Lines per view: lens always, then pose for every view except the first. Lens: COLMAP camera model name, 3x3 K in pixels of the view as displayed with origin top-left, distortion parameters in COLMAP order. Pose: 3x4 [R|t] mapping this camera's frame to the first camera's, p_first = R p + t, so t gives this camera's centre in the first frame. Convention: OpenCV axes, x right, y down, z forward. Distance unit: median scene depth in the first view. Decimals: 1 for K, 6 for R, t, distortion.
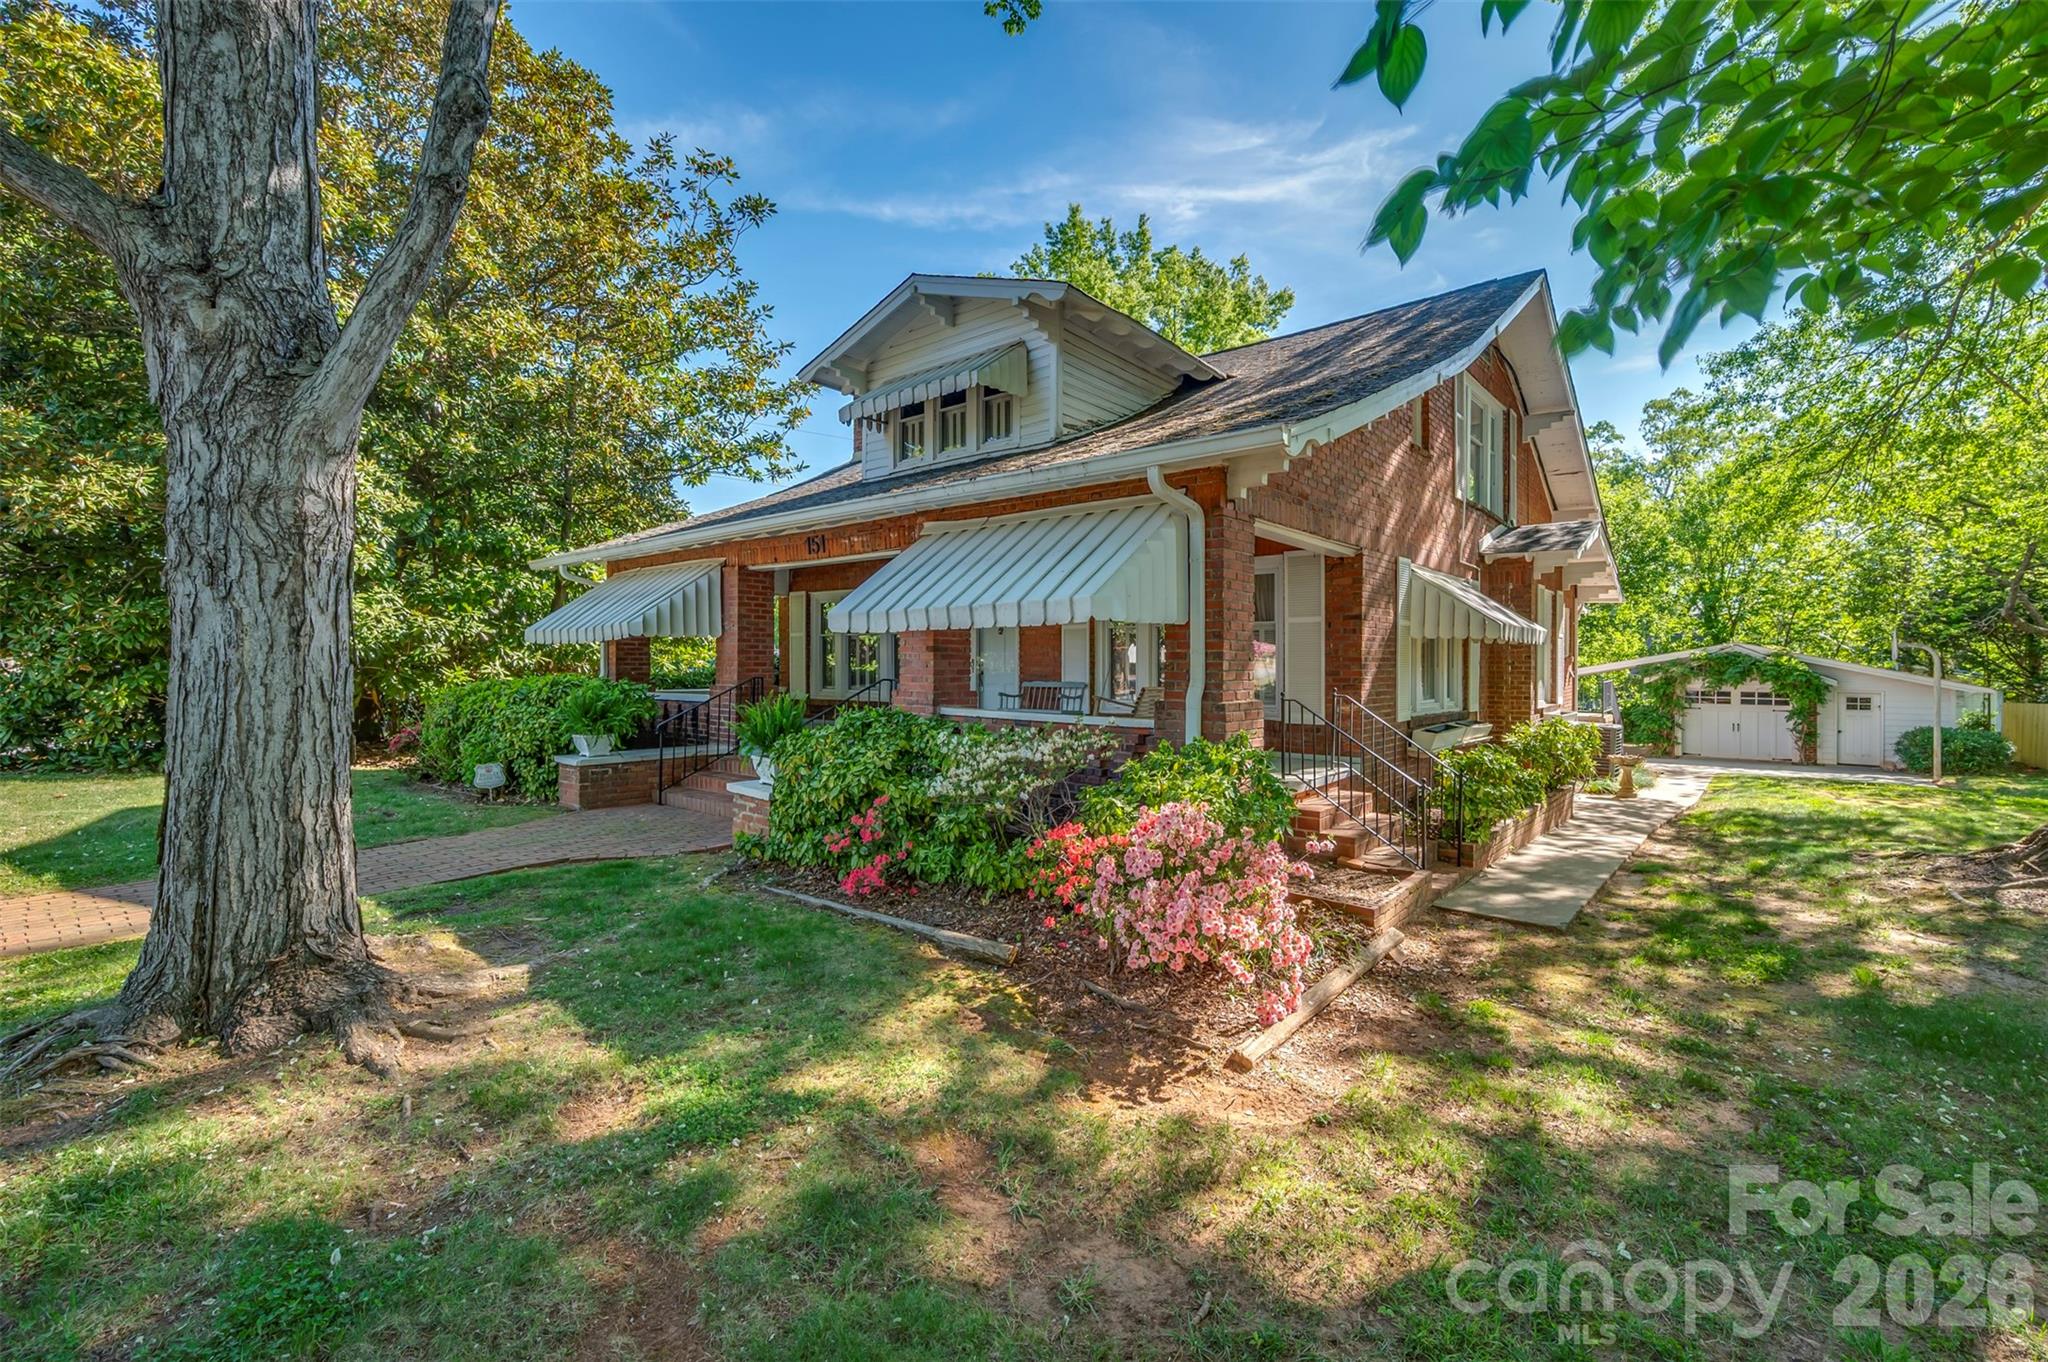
lens RADIAL K [[845.8, 0, 1024.0], [0, 845.8, 681.0], [0, 0, 1]] dist [0.001471, 0.000205]
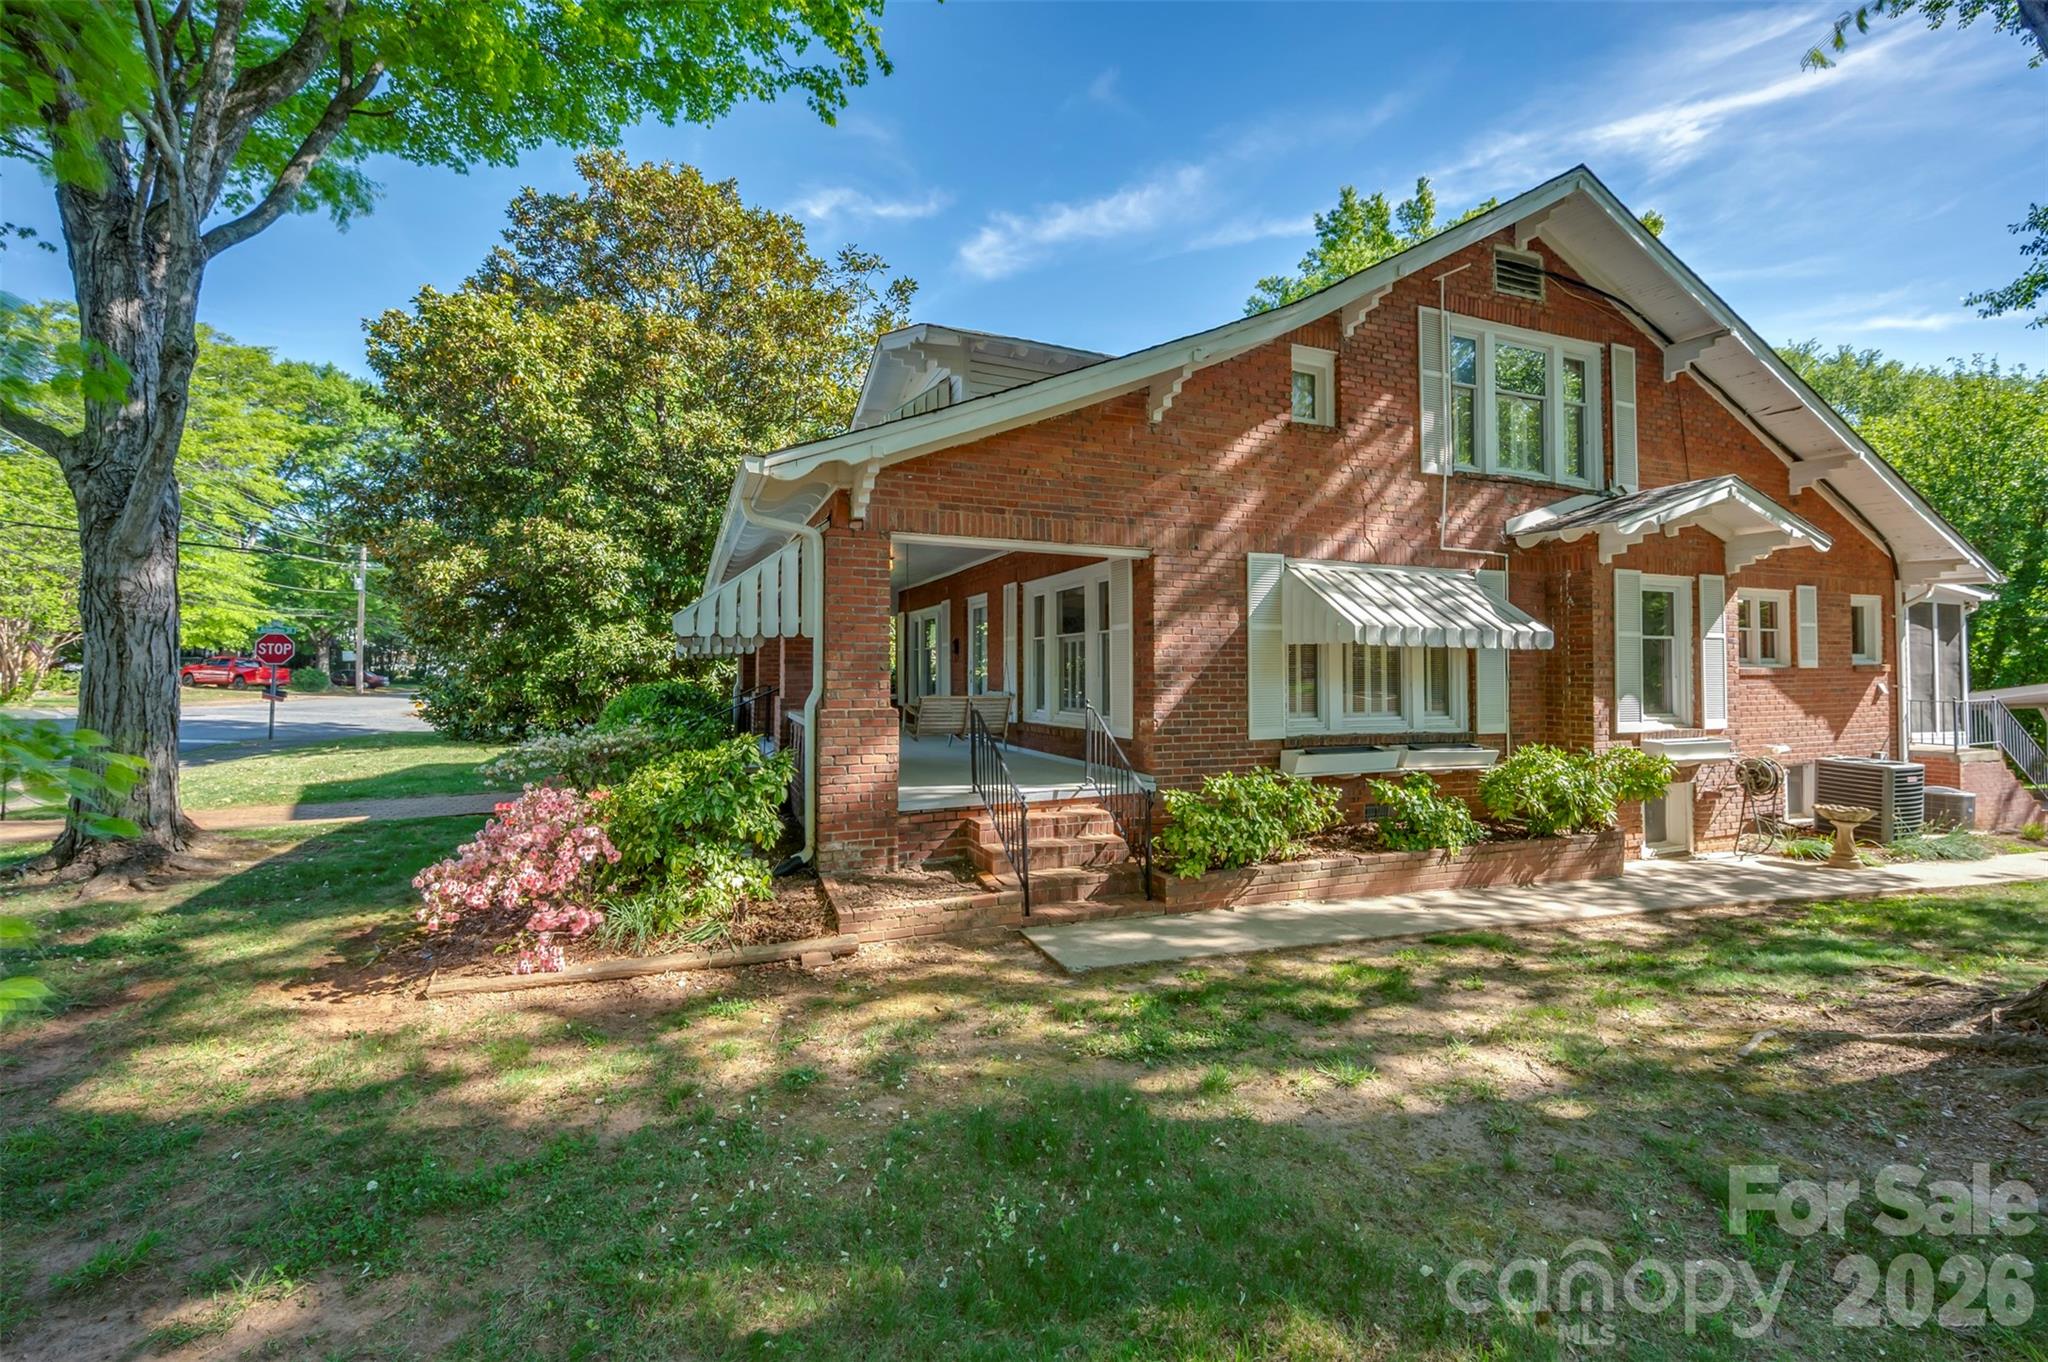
lens RADIAL K [[818.2, 0, 1024.0], [0, 818.2, 681.0], [0, 0, 1]] dist [0.001007, 0.000058]
pose [[0.885243, 0.003158, -0.465119, 0.679620], [-0.009211, 0.999900, -0.010742, -0.001255], [0.465038, 0.013793, 0.885183, 0.137643]]
